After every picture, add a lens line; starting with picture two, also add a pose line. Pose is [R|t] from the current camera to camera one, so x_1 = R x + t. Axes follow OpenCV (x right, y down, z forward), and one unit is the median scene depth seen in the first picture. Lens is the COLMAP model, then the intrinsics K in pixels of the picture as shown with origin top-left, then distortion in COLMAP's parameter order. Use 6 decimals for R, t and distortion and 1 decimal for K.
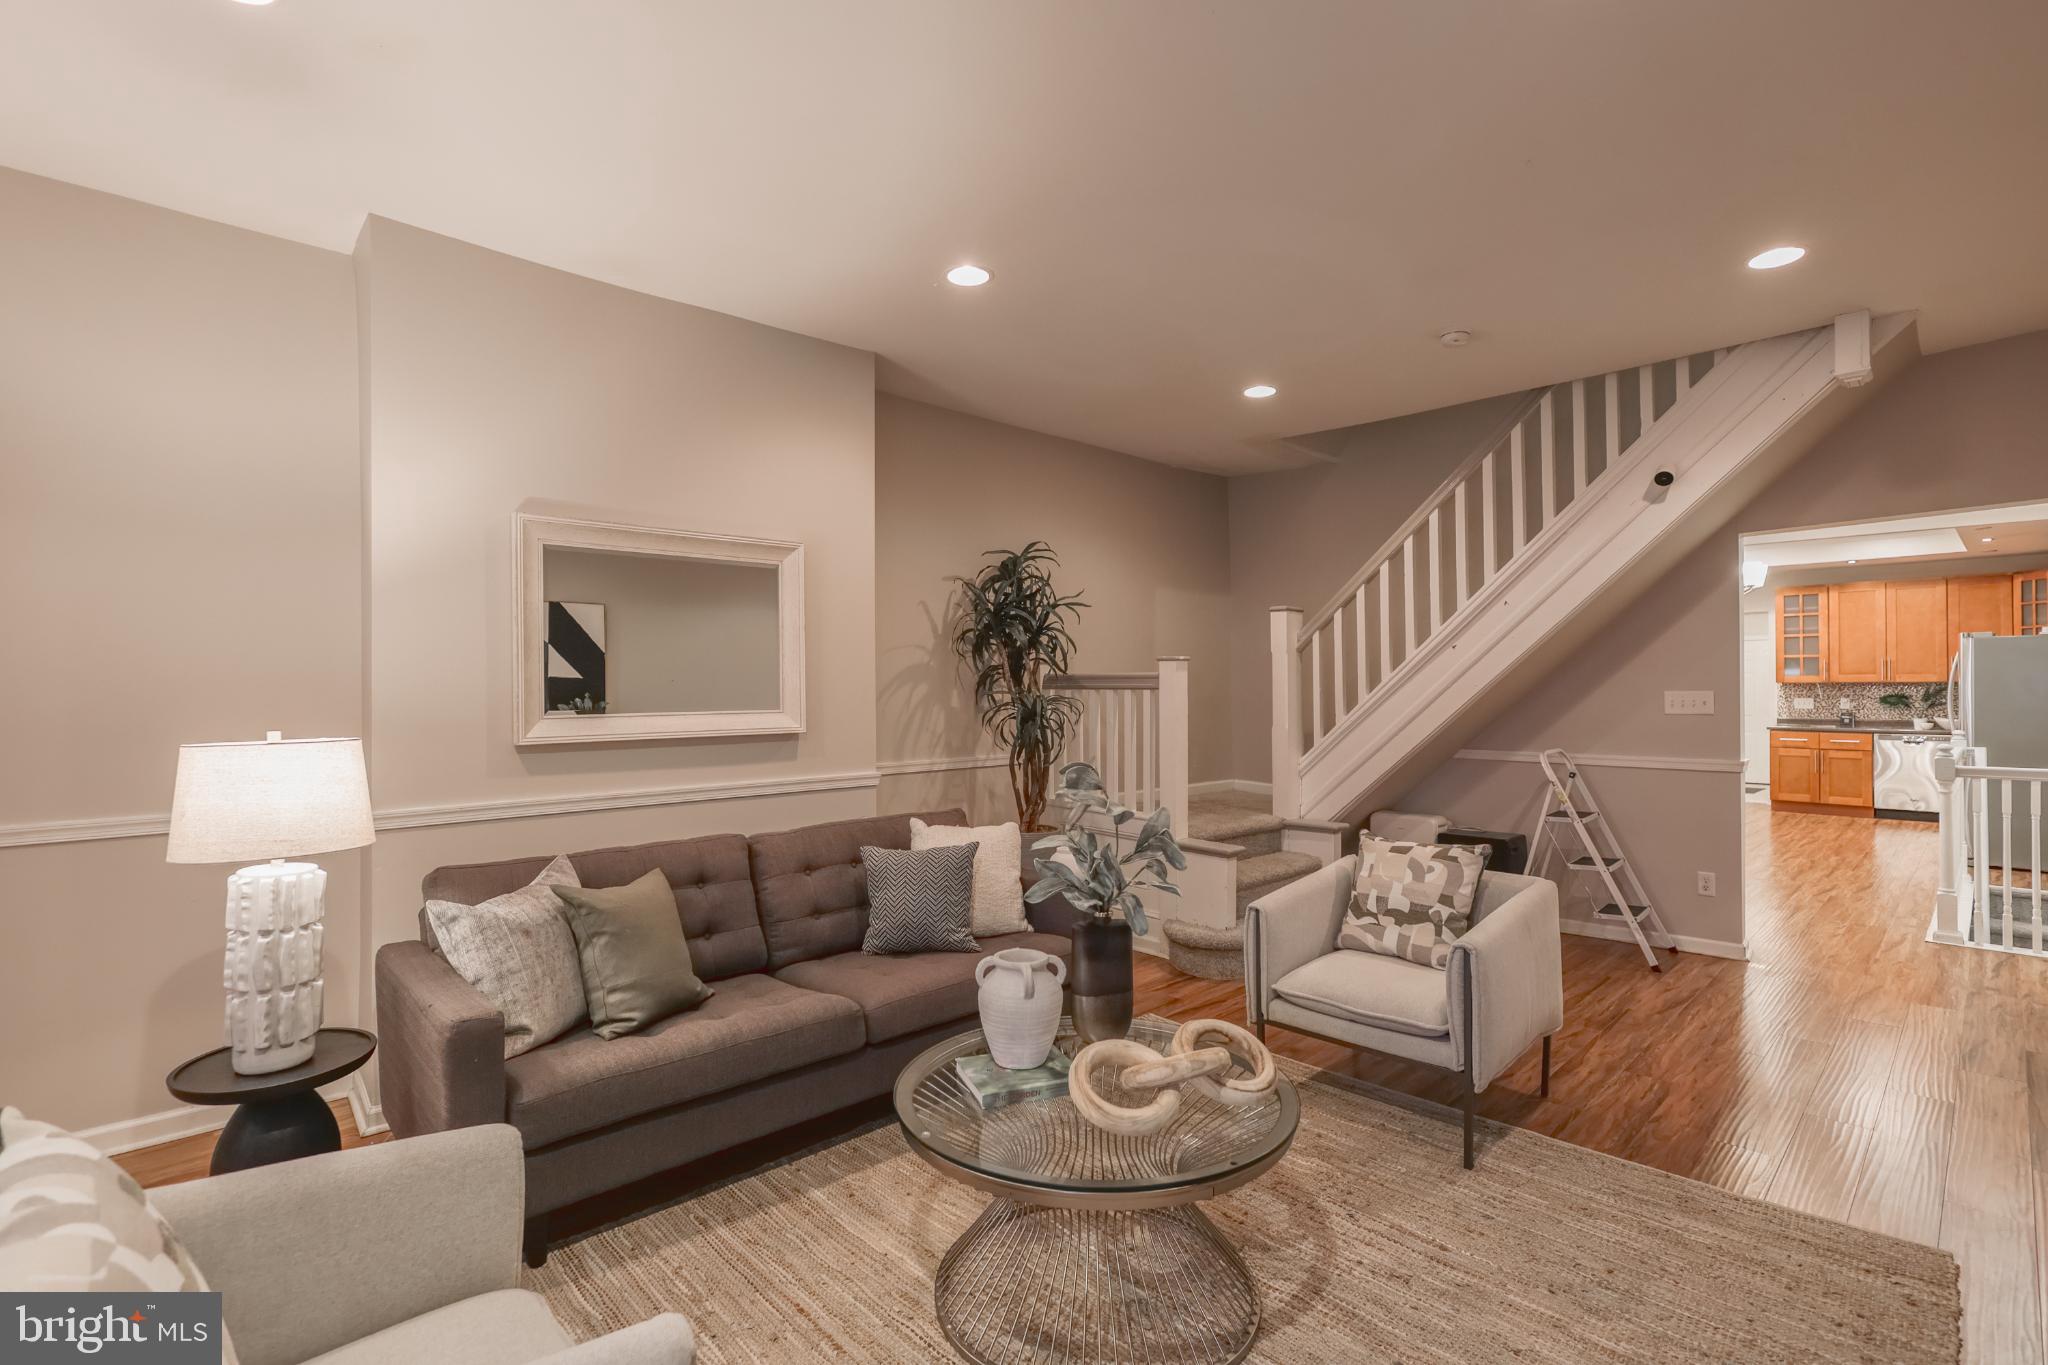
lens RADIAL K [[948.7, 0, 1020.1], [0, 948.7, 681.8], [0, 0, 1]] dist [0.002017, 0.000230]
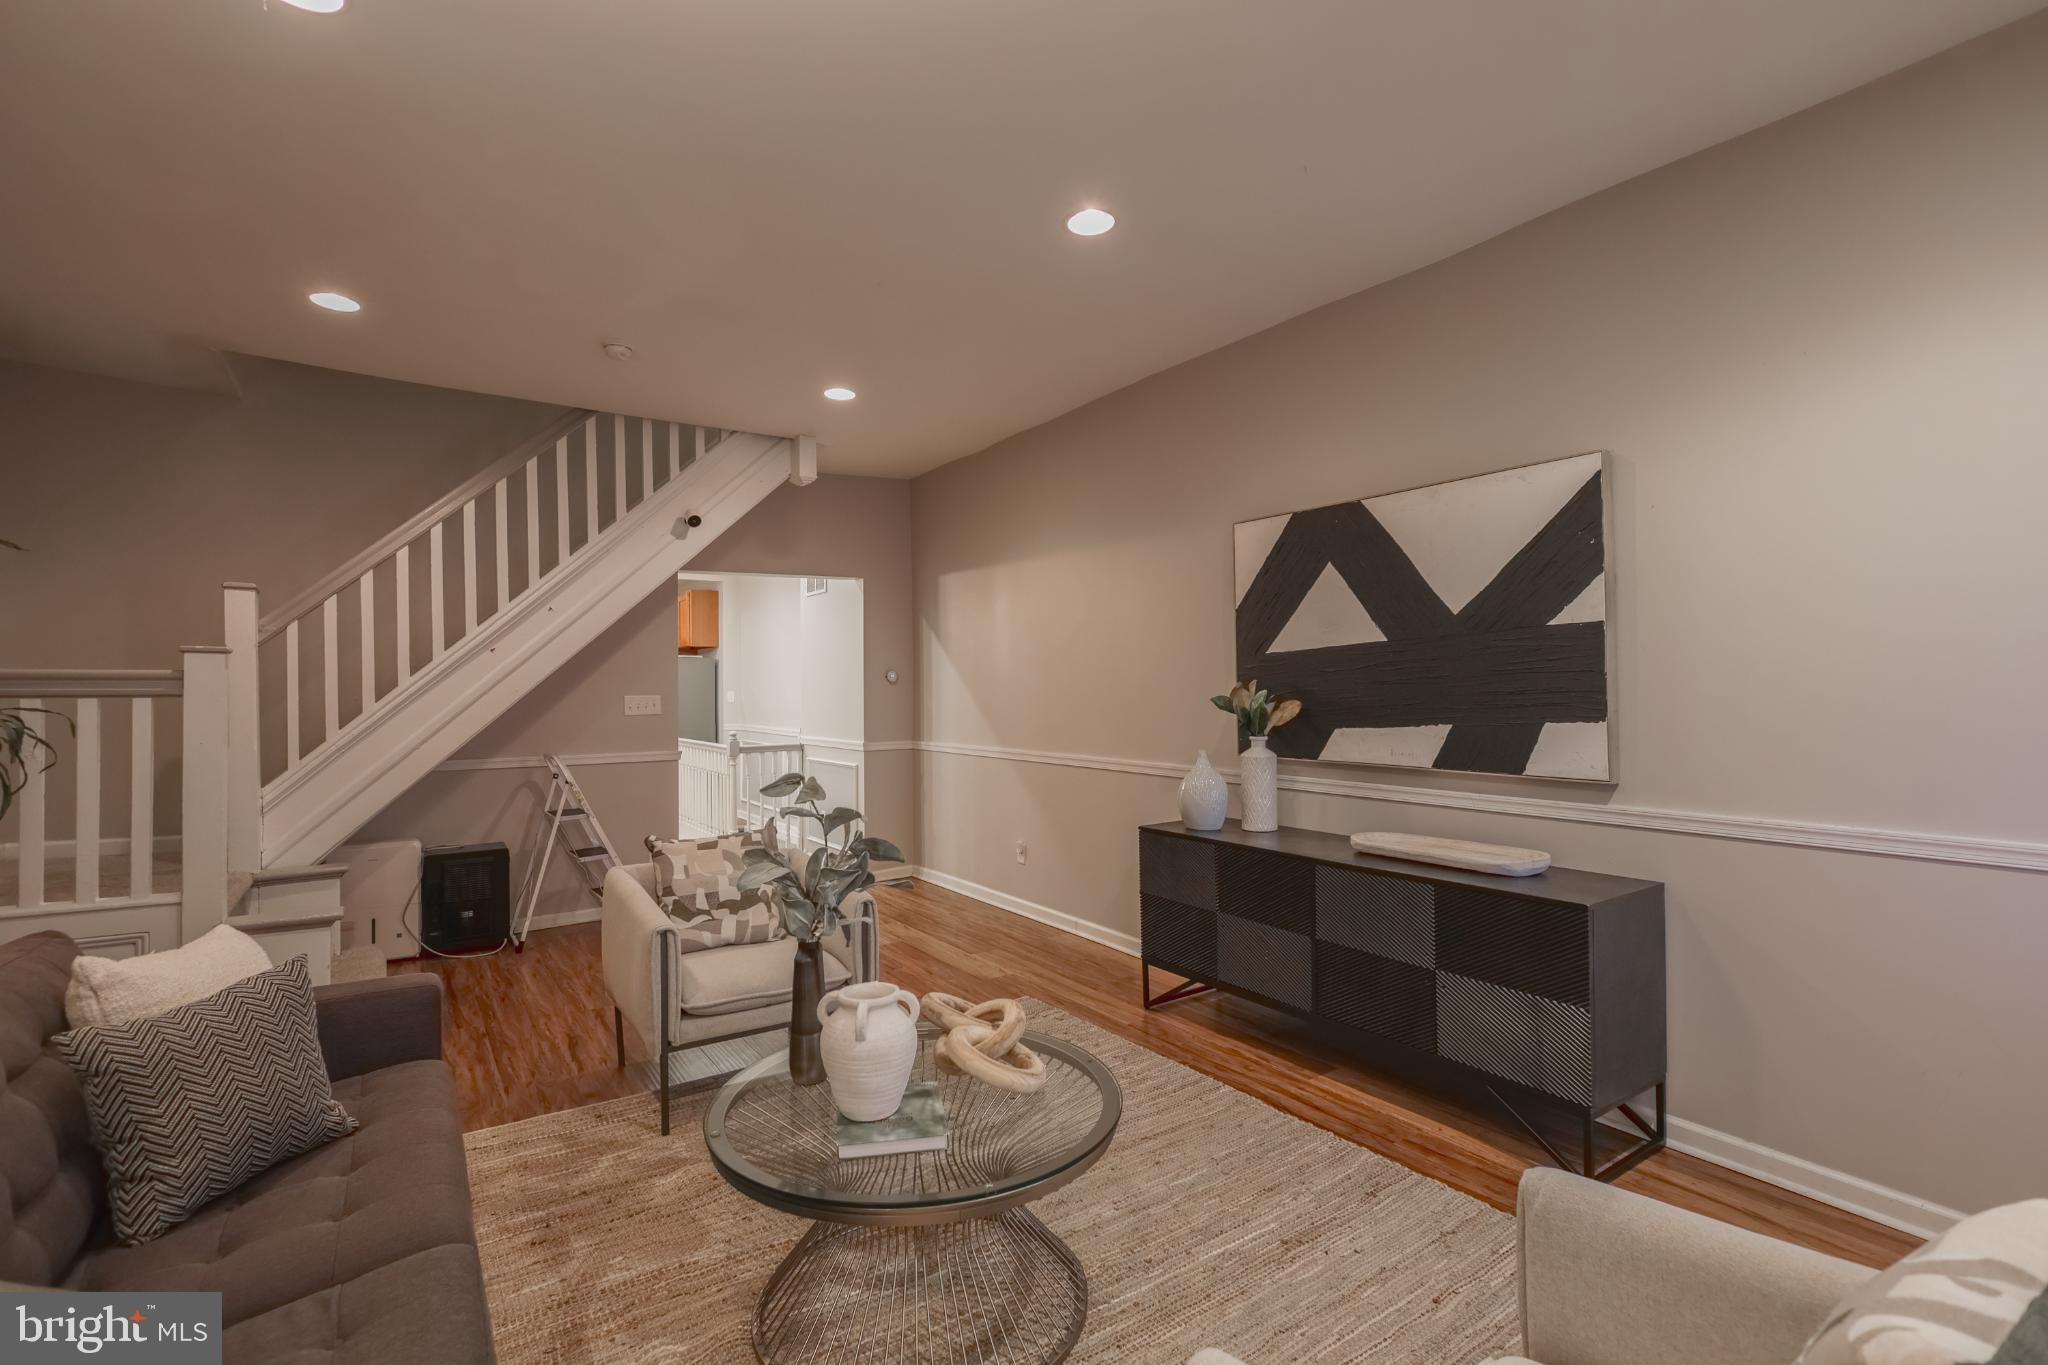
lens RADIAL K [[945.3, 0, 1027.4], [0, 945.3, 684.3], [0, 0, 1]] dist [0.002111, 0.000415]
pose [[0.167095, 0.005928, 0.985923, -0.455562], [0.002698, 0.999975, -0.006469, 0.005216], [-0.985937, 0.003741, 0.167075, 0.381754]]
